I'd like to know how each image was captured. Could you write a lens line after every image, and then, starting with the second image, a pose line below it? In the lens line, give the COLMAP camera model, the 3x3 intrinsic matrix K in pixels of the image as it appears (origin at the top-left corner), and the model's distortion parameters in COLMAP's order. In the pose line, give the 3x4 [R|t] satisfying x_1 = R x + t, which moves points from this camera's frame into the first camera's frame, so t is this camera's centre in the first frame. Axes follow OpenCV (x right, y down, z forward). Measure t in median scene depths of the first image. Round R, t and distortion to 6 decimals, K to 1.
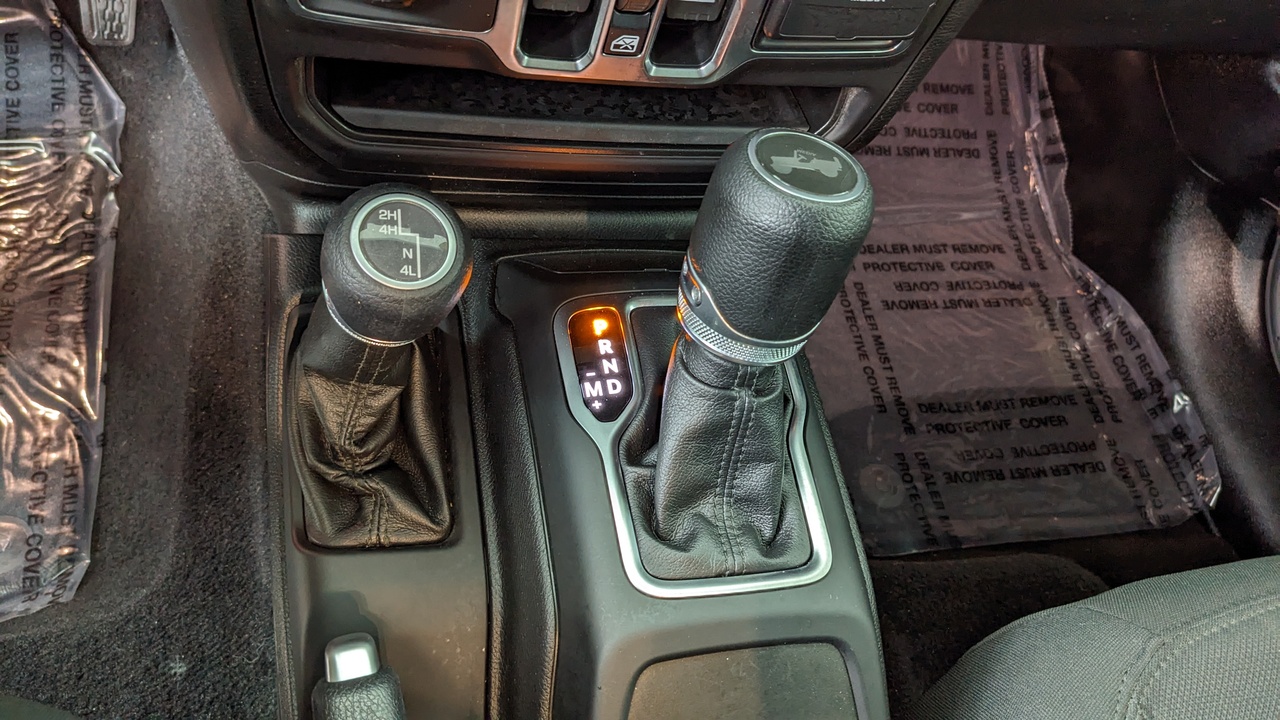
lens RADIAL K [[987.0, 0, 644.0], [0, 987.0, 359.5], [0, 0, 1]] dist [0.056356, -0.101423]
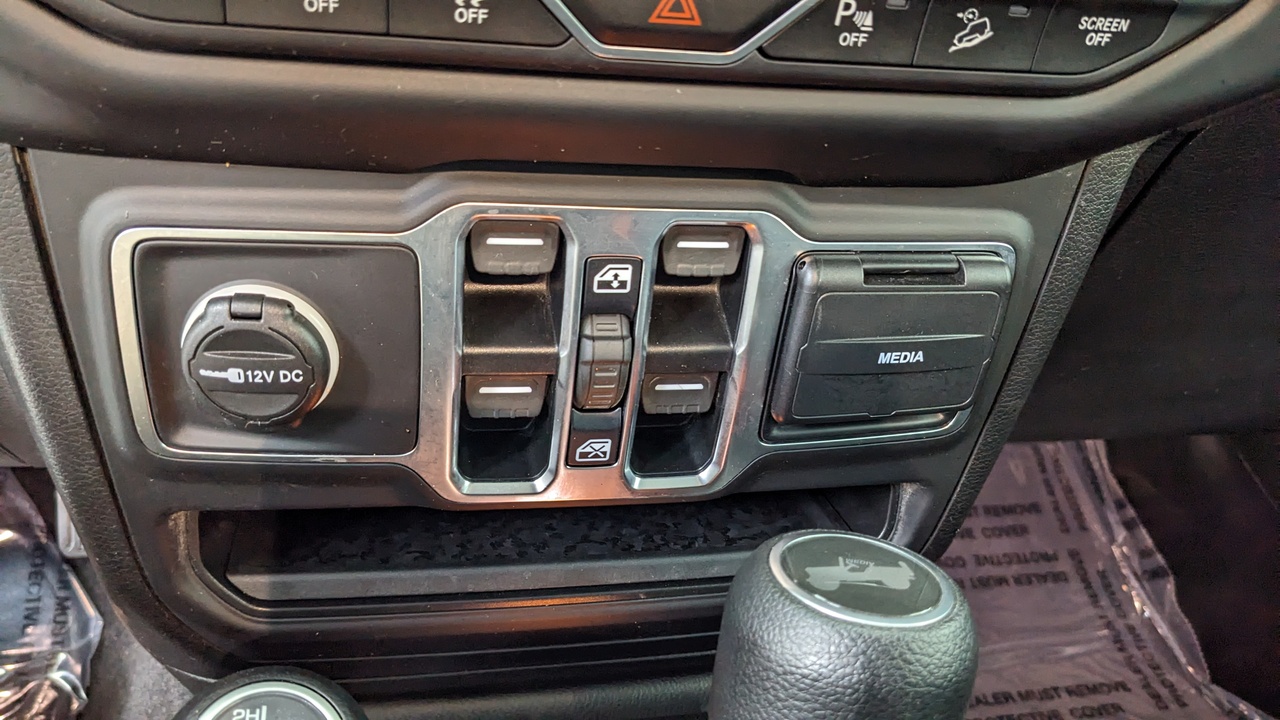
lens RADIAL K [[991.6, 0, 623.5], [0, 991.6, 367.1], [0, 0, 1]] dist [0.060367, -0.116560]
pose [[0.991712, -0.118224, -0.050301, 0.023469], [0.083380, 0.890083, -0.448107, -0.013673], [0.097749, 0.440199, 0.892564, 0.134733]]
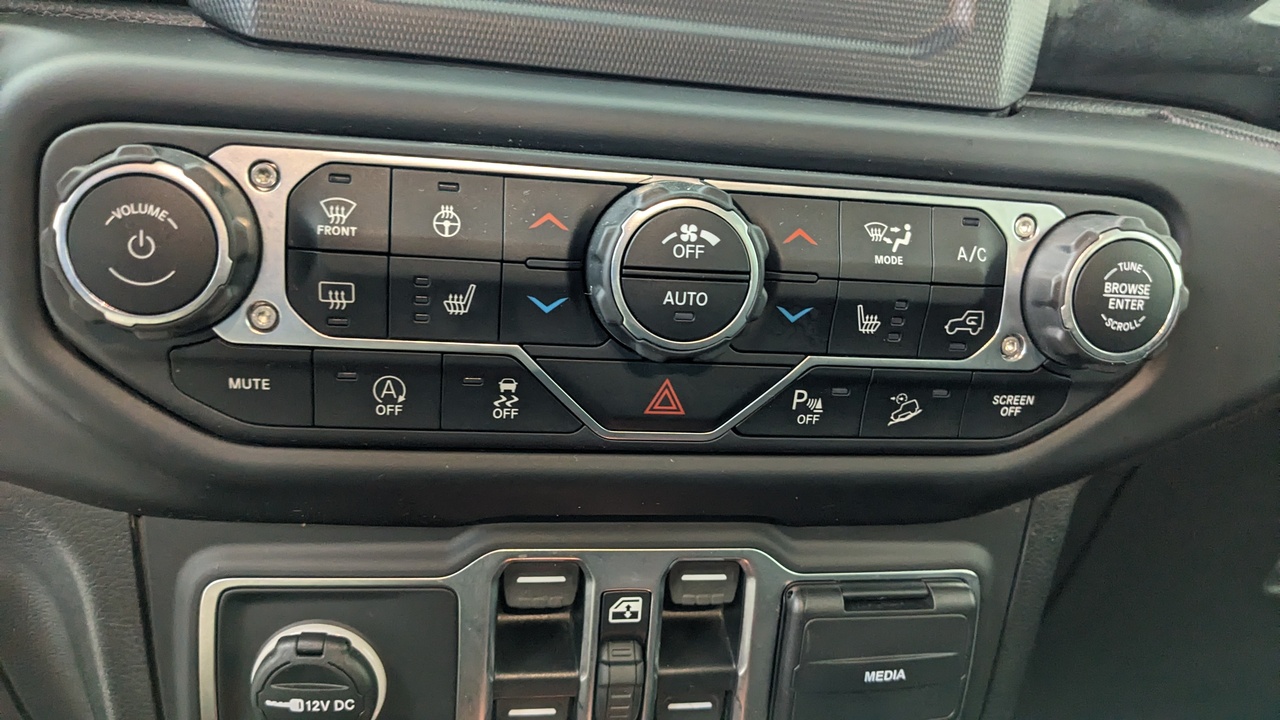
lens RADIAL K [[1012.6, 0, 656.5], [0, 1012.6, 399.0], [0, 0, 1]] dist [0.056211, -0.132439]
pose [[0.988520, -0.147924, -0.030773, 0.042811], [0.090901, 0.744946, -0.660902, 0.010638], [0.120688, 0.650518, 0.749841, 0.071624]]
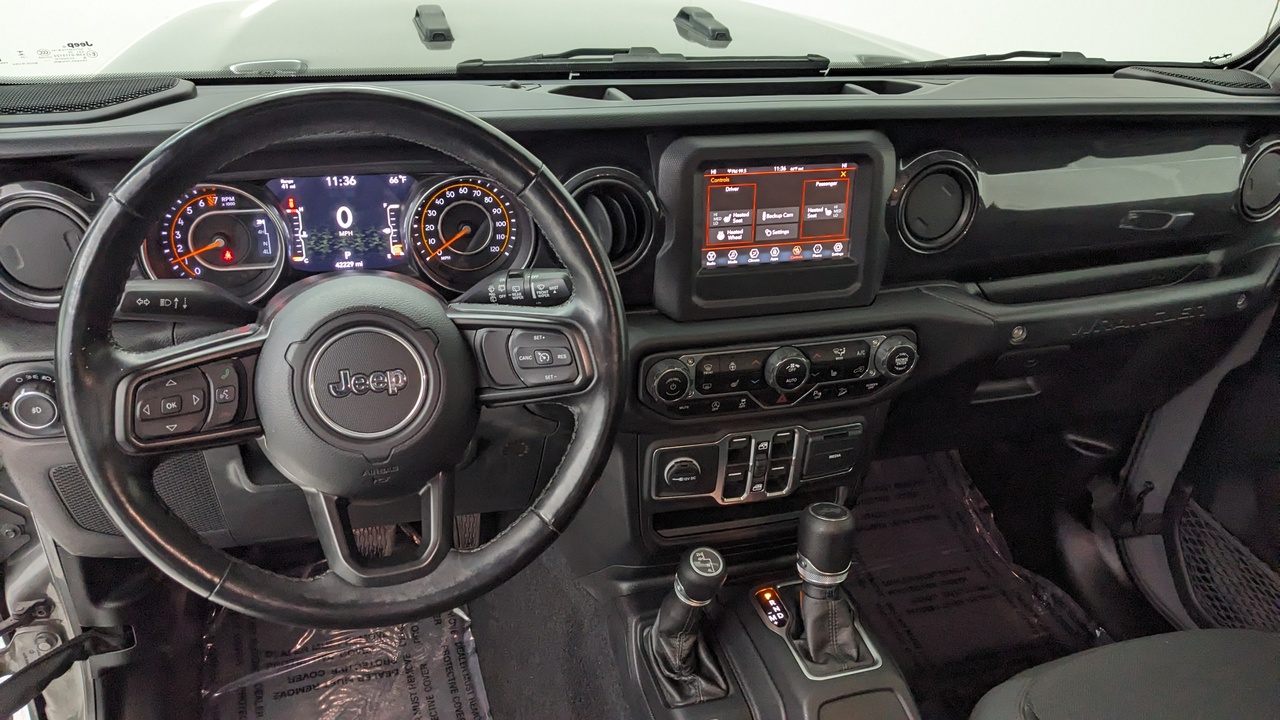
lens RADIAL K [[937.9, 0, 643.2], [0, 937.9, 382.3], [0, 0, 1]] dist [0.052618, -0.195275]
pose [[0.978610, -0.205656, -0.005305, -0.127336], [0.183450, 0.884032, -0.429923, 0.251628], [0.093106, 0.419753, 0.902850, -0.780740]]
